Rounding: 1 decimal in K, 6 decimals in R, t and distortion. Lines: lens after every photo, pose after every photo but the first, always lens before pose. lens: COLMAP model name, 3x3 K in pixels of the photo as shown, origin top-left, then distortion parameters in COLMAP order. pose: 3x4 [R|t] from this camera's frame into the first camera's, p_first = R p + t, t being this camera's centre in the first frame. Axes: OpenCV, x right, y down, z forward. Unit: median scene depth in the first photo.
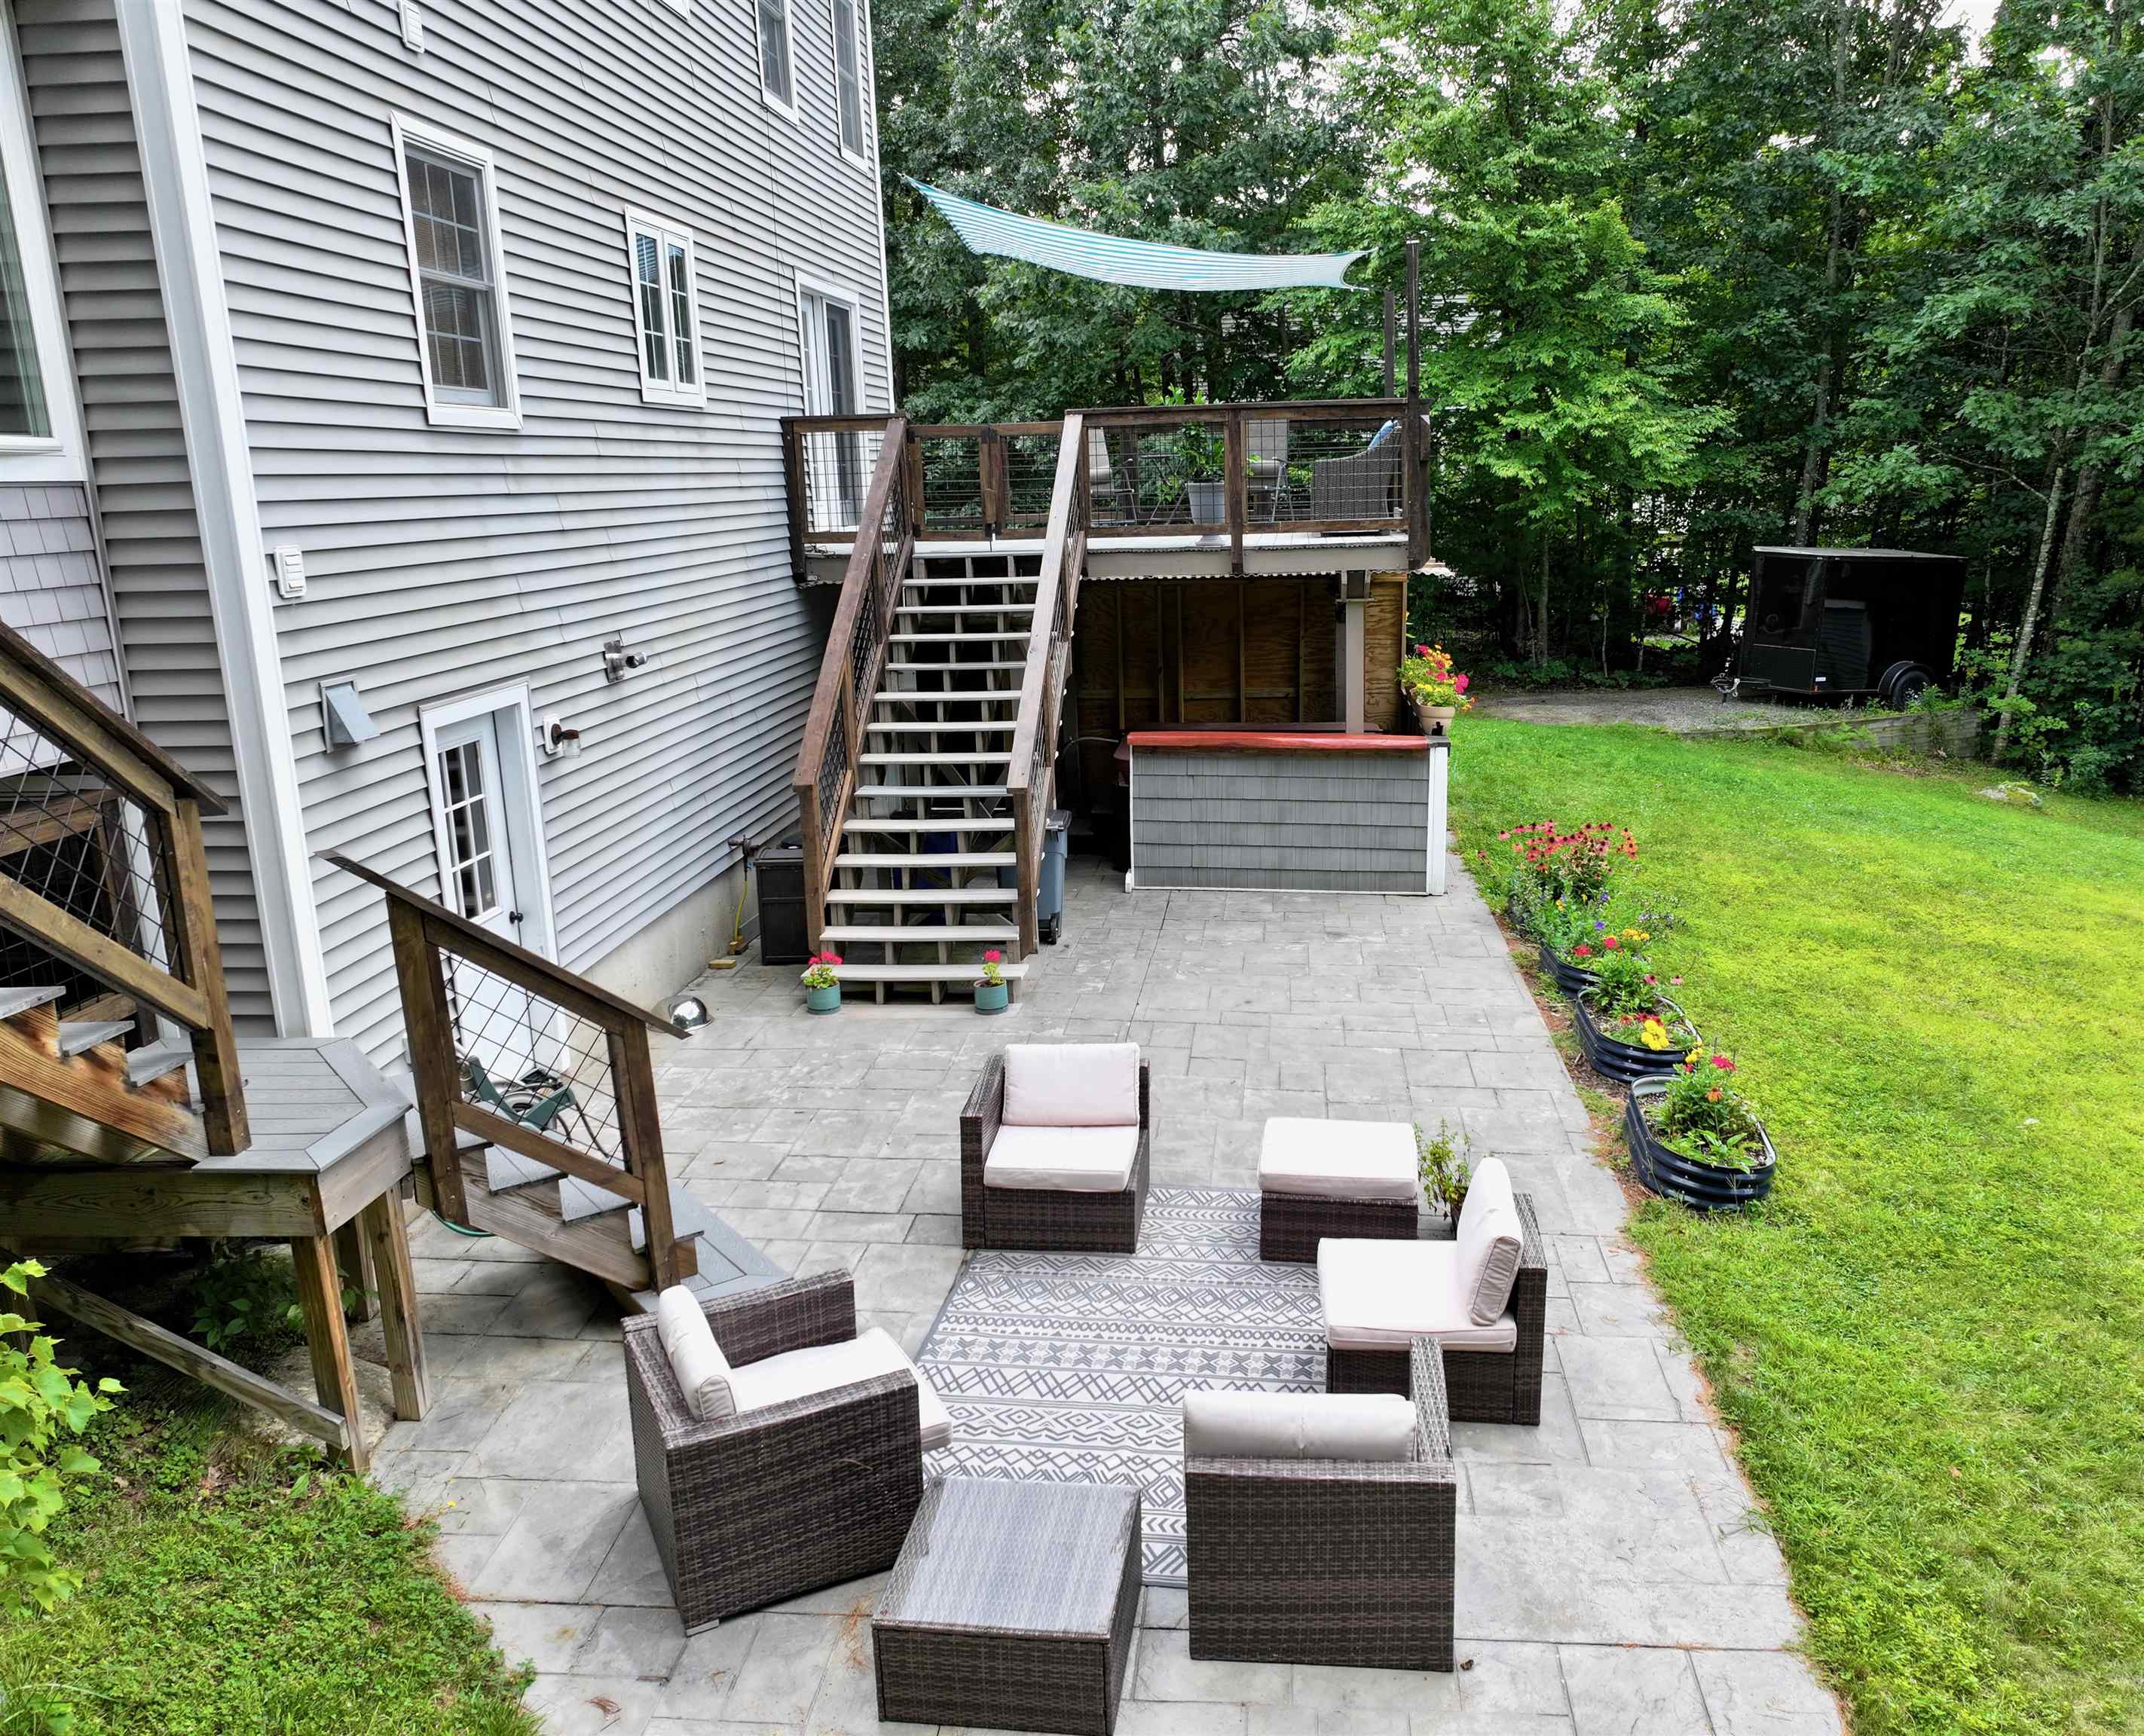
lens RADIAL K [[1689.3, 0, 1148.8], [0, 1689.3, 866.8], [0, 0, 1]] dist [-0.002880, -0.000879]
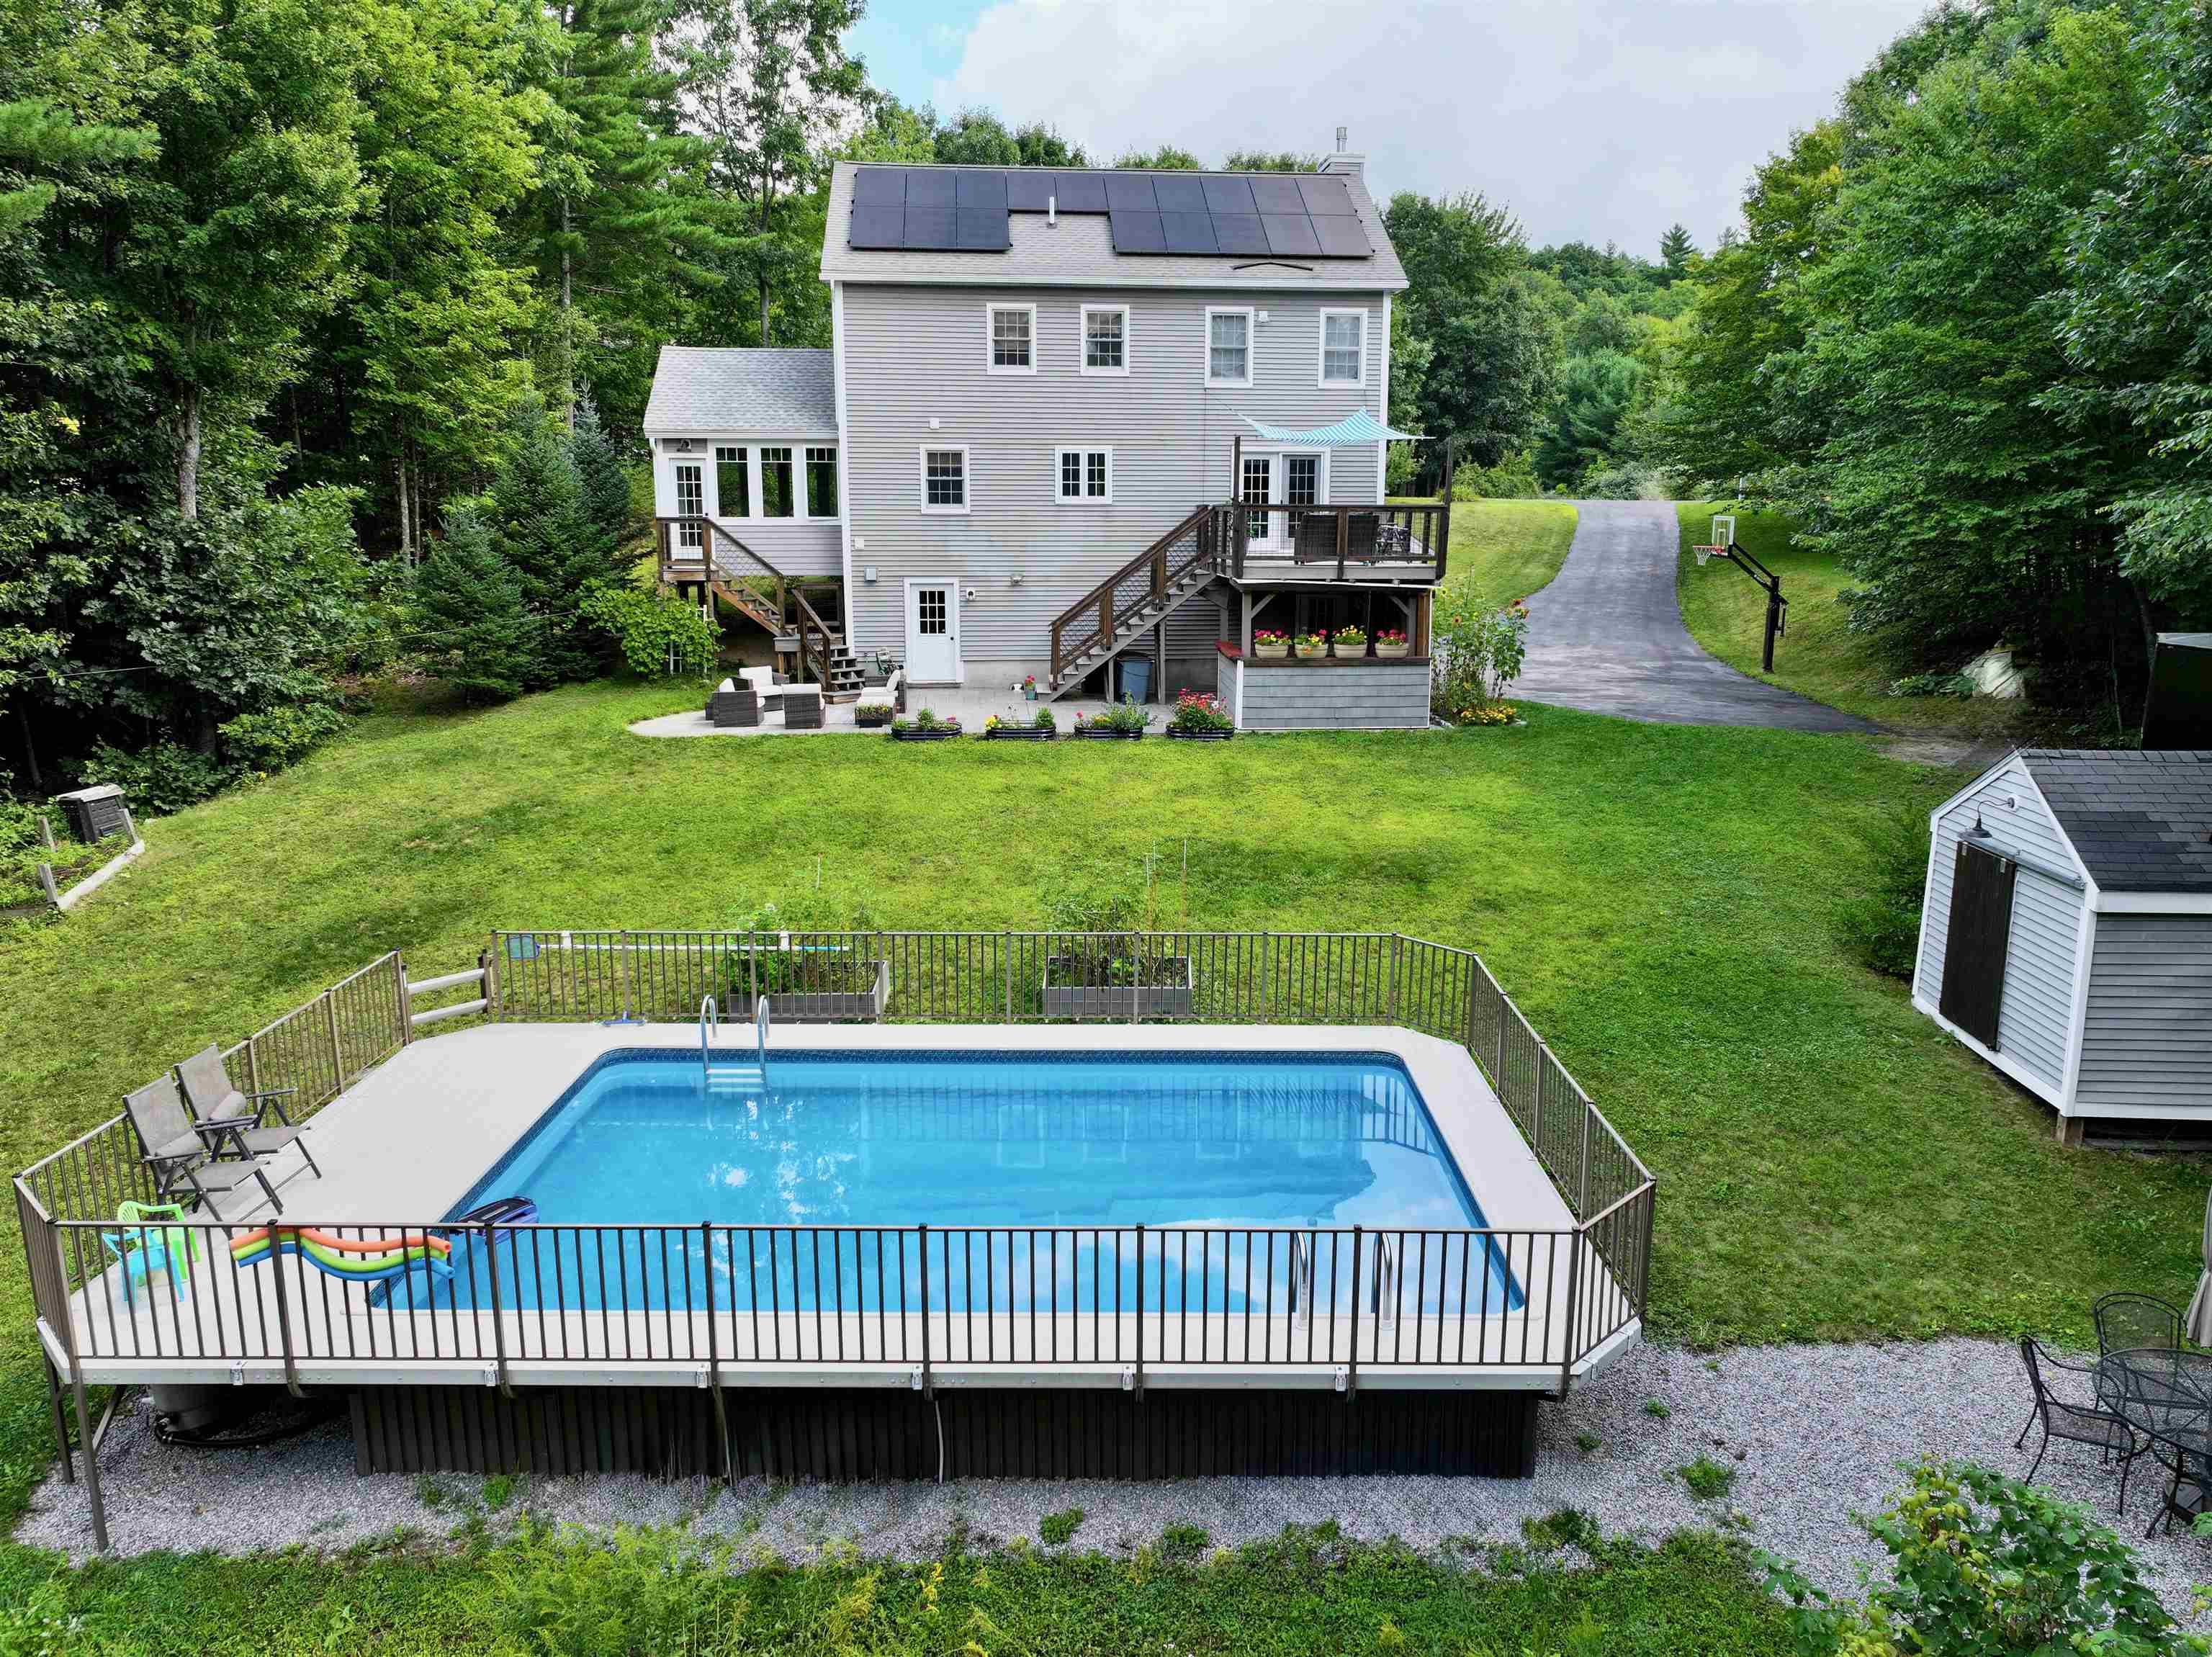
lens RADIAL K [[1552.1, 0, 1106.0], [0, 1552.1, 828.5], [0, 0, 1]] dist [0.010198, 0.009902]
pose [[0.174515, 0.229407, -0.957558, 3.316885], [-0.233010, 0.954481, 0.186204, -0.311255], [0.956687, 0.190625, 0.220025, 0.662061]]
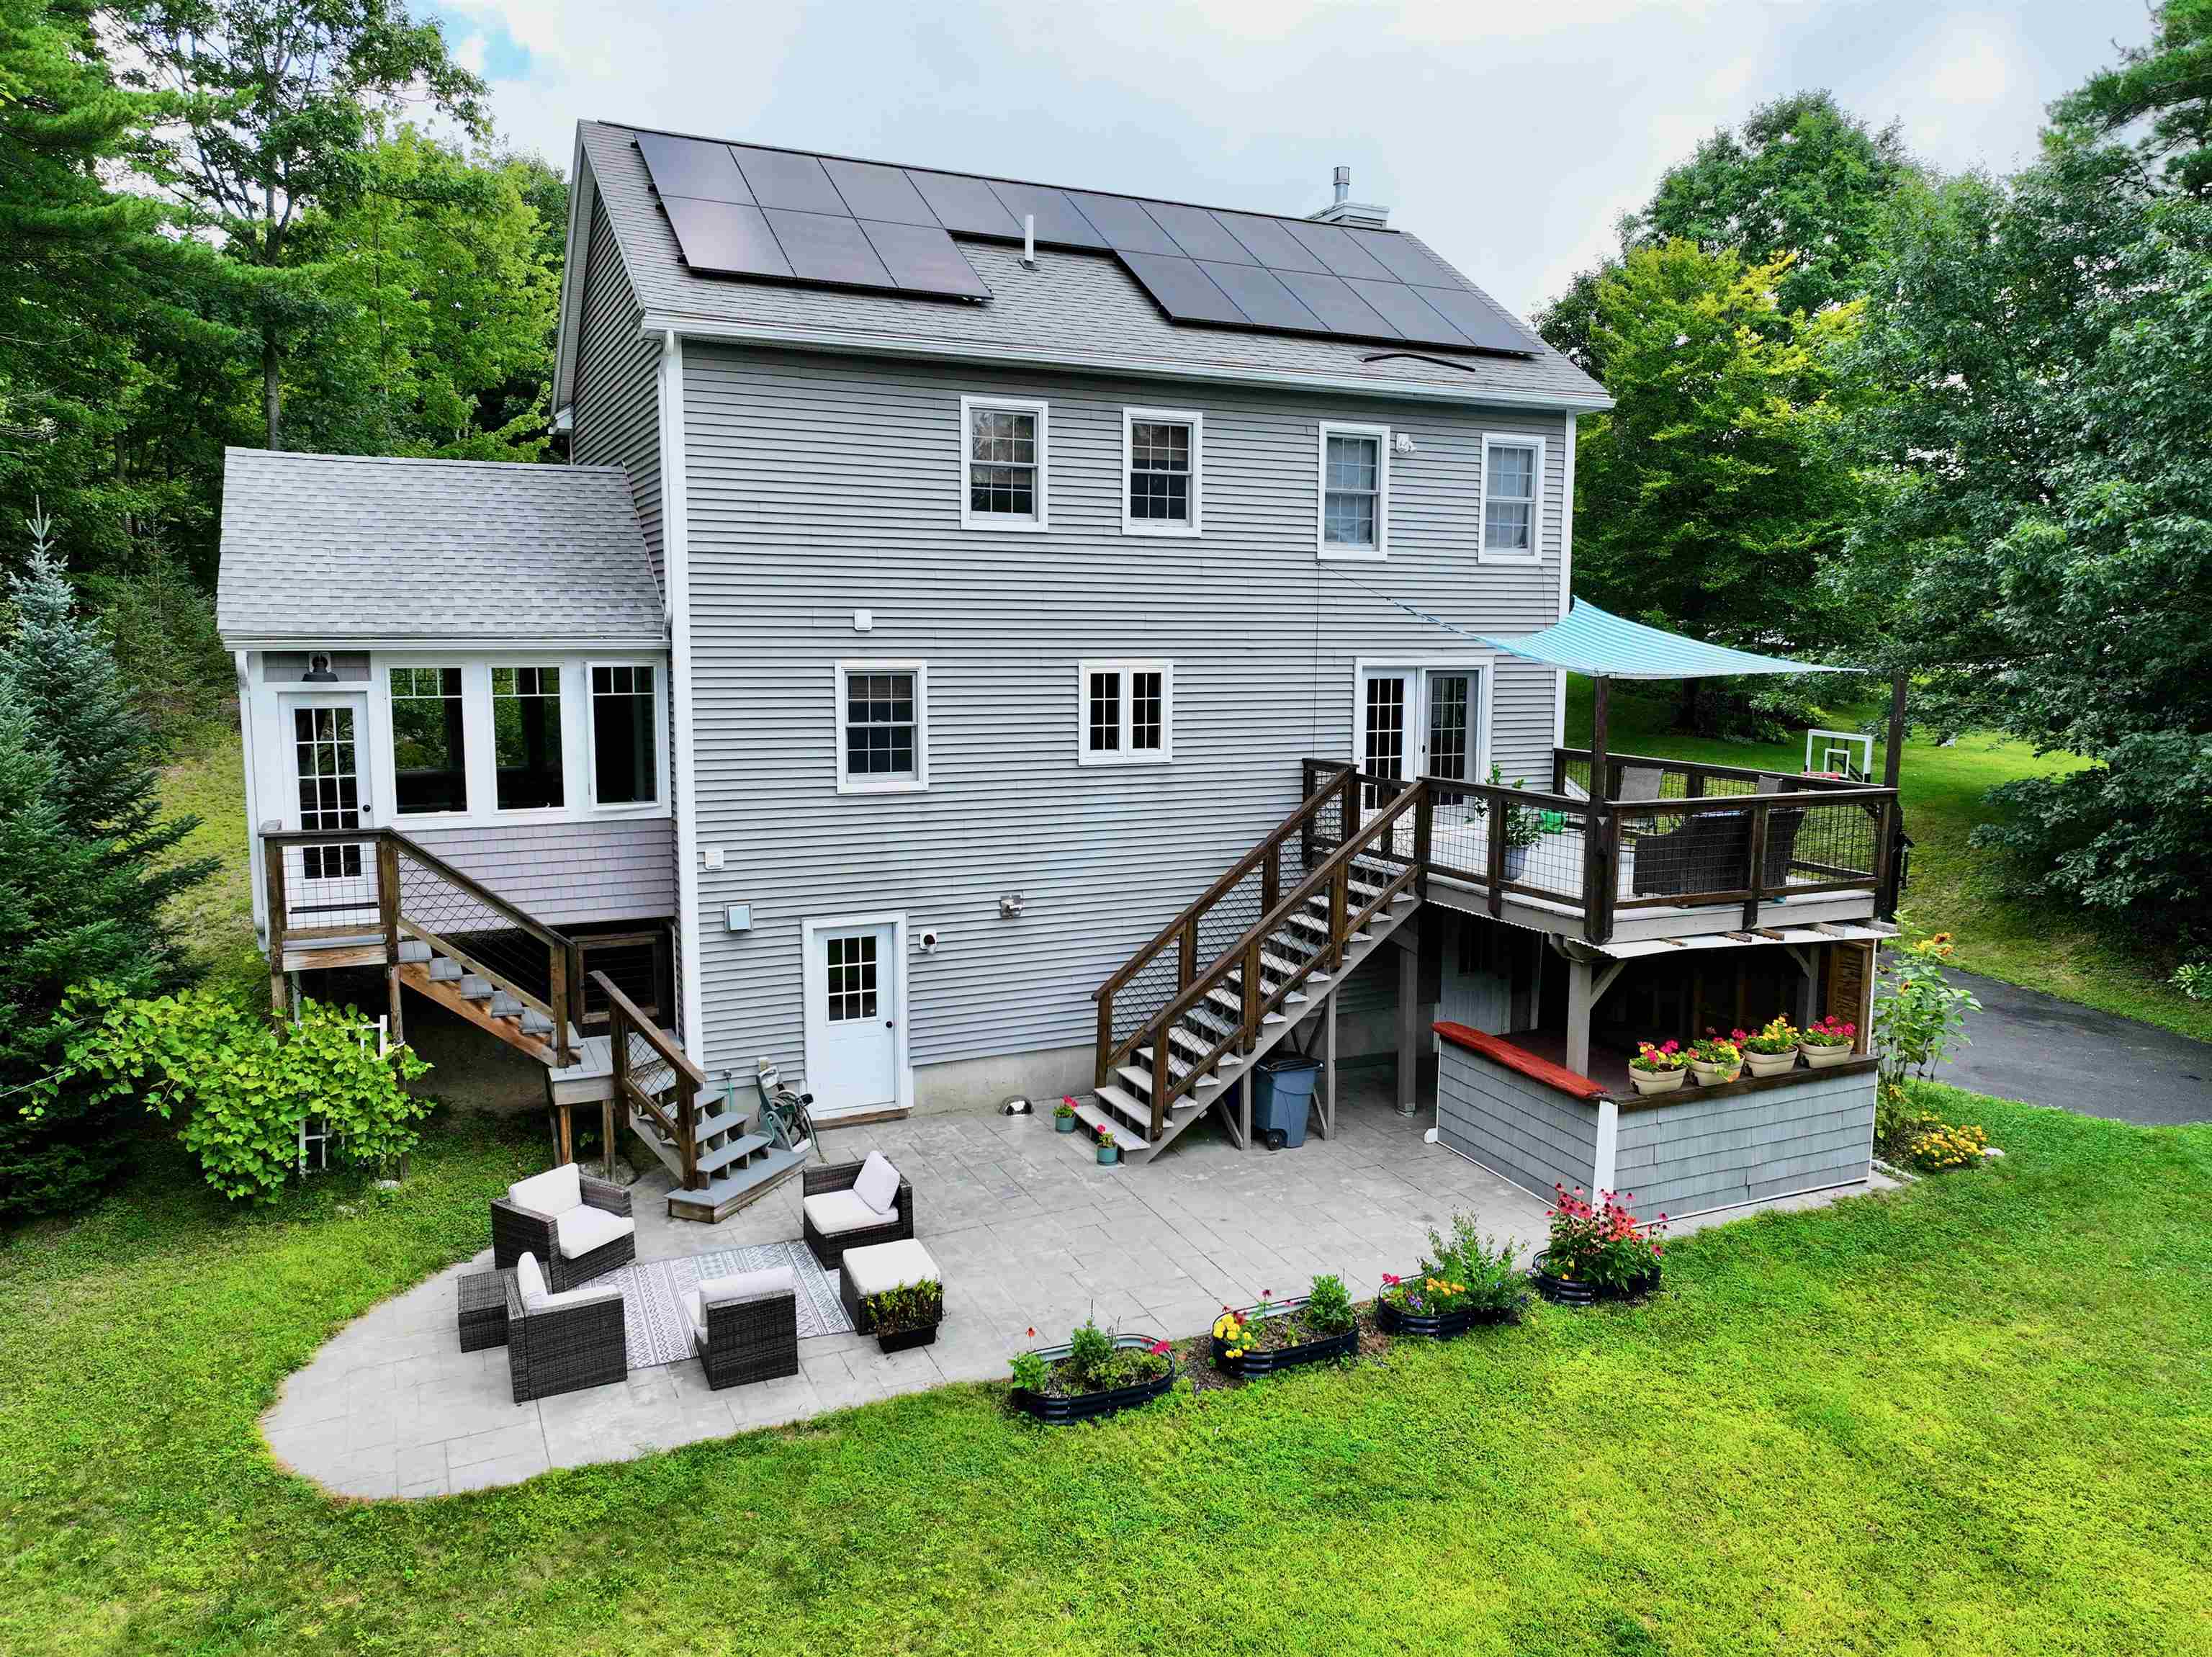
lens RADIAL K [[1566.7, 0, 1114.8], [0, 1566.7, 822.9], [0, 0, 1]] dist [0.002554, 0.008378]
pose [[0.503507, 0.145698, -0.851618, 1.362173], [-0.219670, 0.974876, 0.036909, -0.344426], [0.835599, 0.168491, 0.522862, 0.217763]]
